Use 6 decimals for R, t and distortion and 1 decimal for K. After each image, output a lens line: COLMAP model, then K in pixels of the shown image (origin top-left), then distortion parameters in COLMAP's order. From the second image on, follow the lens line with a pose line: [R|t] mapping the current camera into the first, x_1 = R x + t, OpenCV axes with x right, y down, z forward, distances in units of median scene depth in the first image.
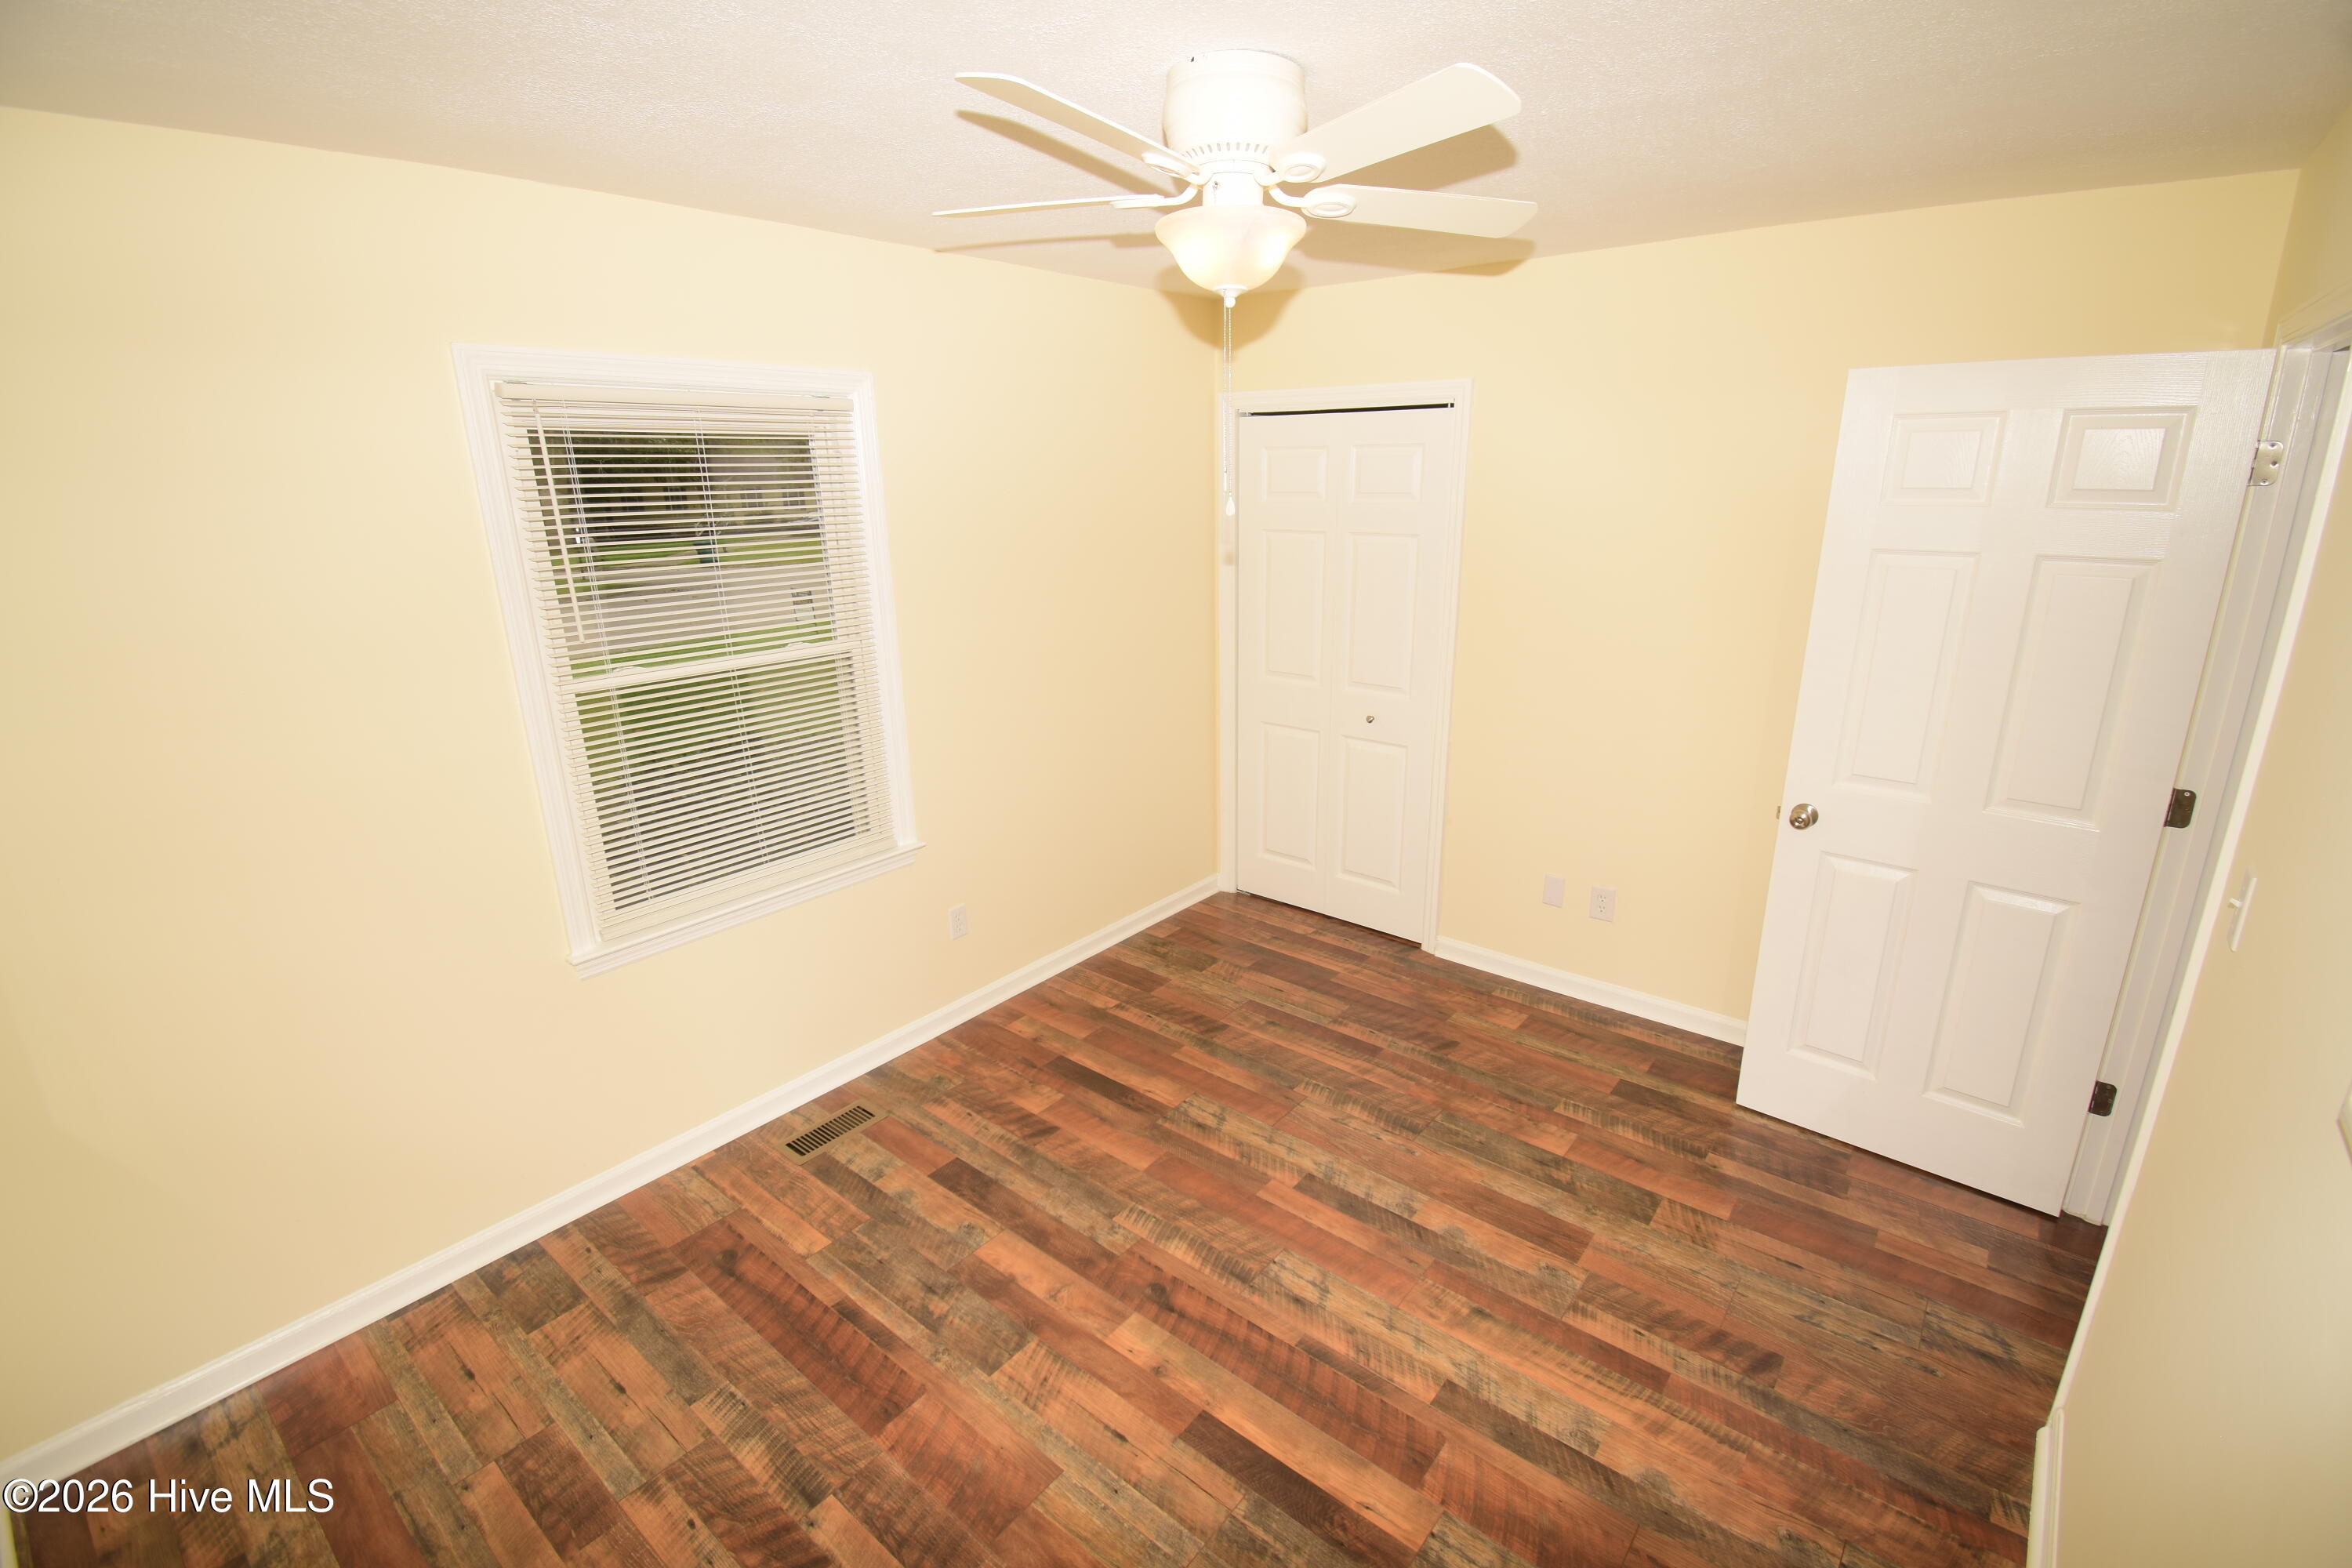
lens RADIAL K [[1031.9, 0, 1188.9], [0, 1031.9, 788.6], [0, 0, 1]] dist [0.024509, -0.026276]
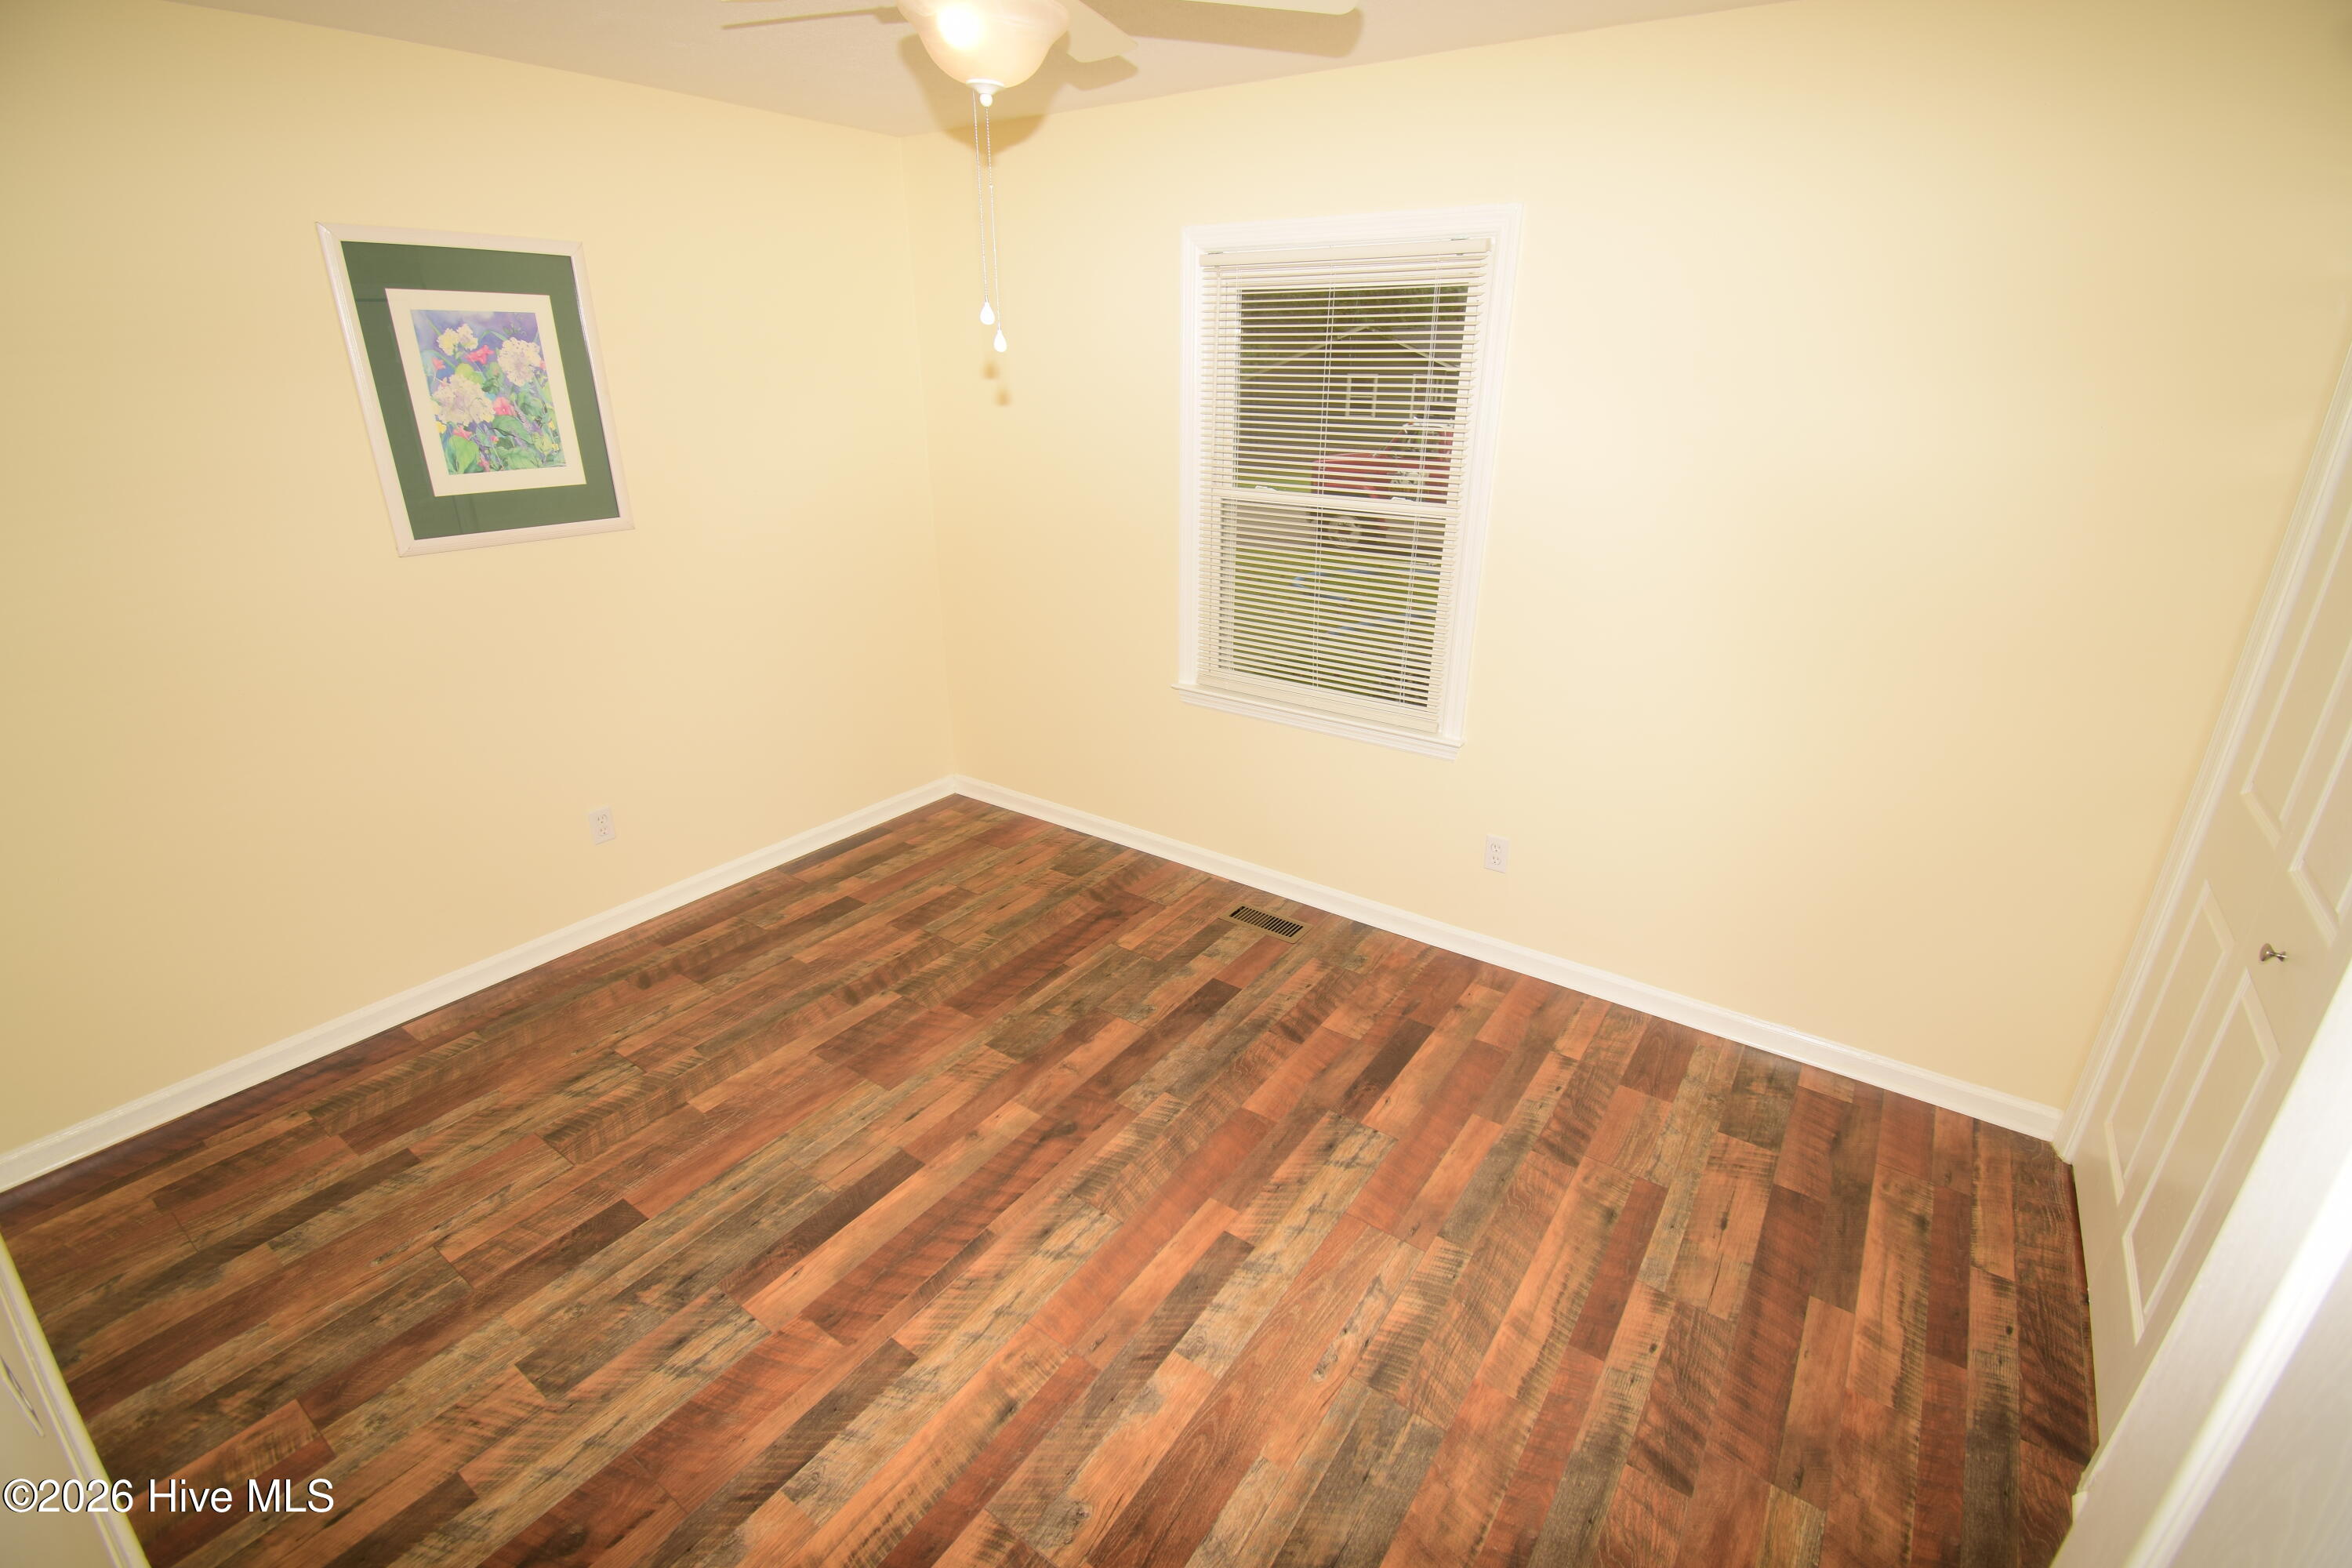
lens RADIAL K [[1051.9, 0, 1193.3], [0, 1051.9, 786.0], [0, 0, 1]] dist [0.024979, -0.027697]
pose [[0.072513, 0.386882, -0.919274, 0.775325], [-0.303414, 0.886571, 0.349186, -0.215917], [0.950096, 0.253600, 0.181674, 0.797003]]
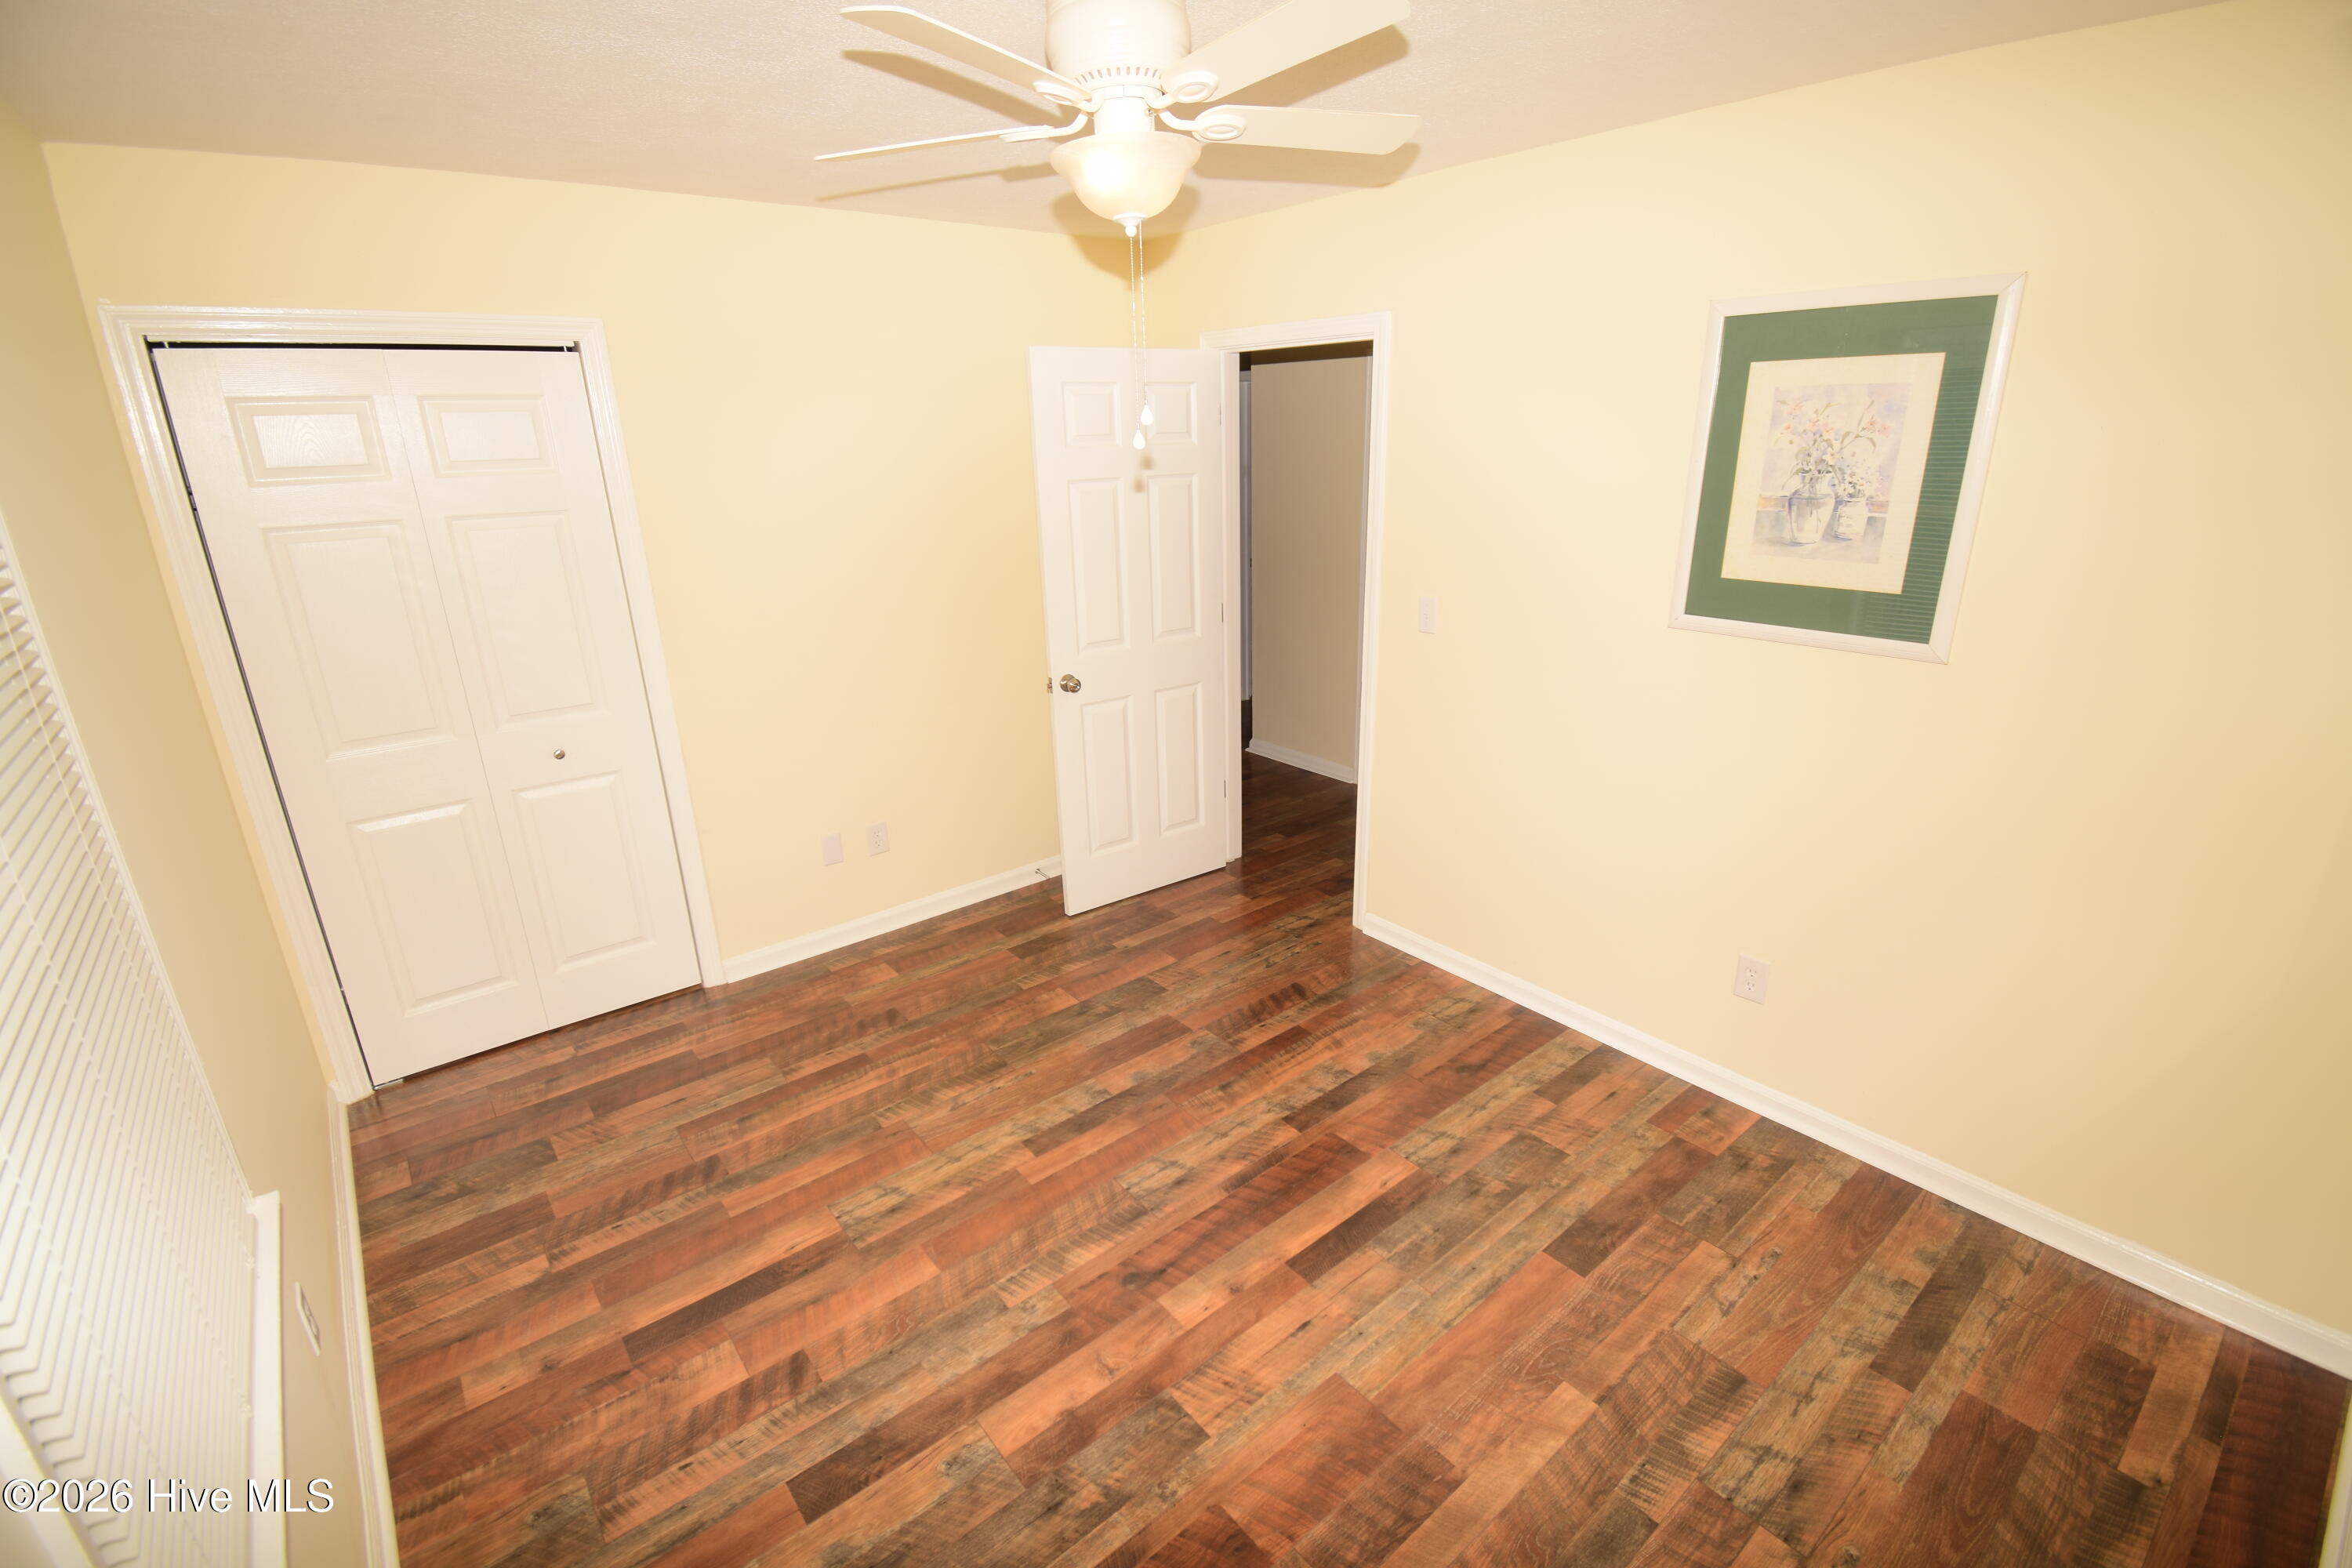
lens RADIAL K [[1051.9, 0, 1193.3], [0, 1051.9, 786.0], [0, 0, 1]] dist [0.024979, -0.027697]
pose [[0.198101, -0.308803, 0.930267, -0.735026], [0.308863, 0.920393, 0.239753, -0.135080], [-0.930247, 0.239830, 0.277708, 0.544877]]
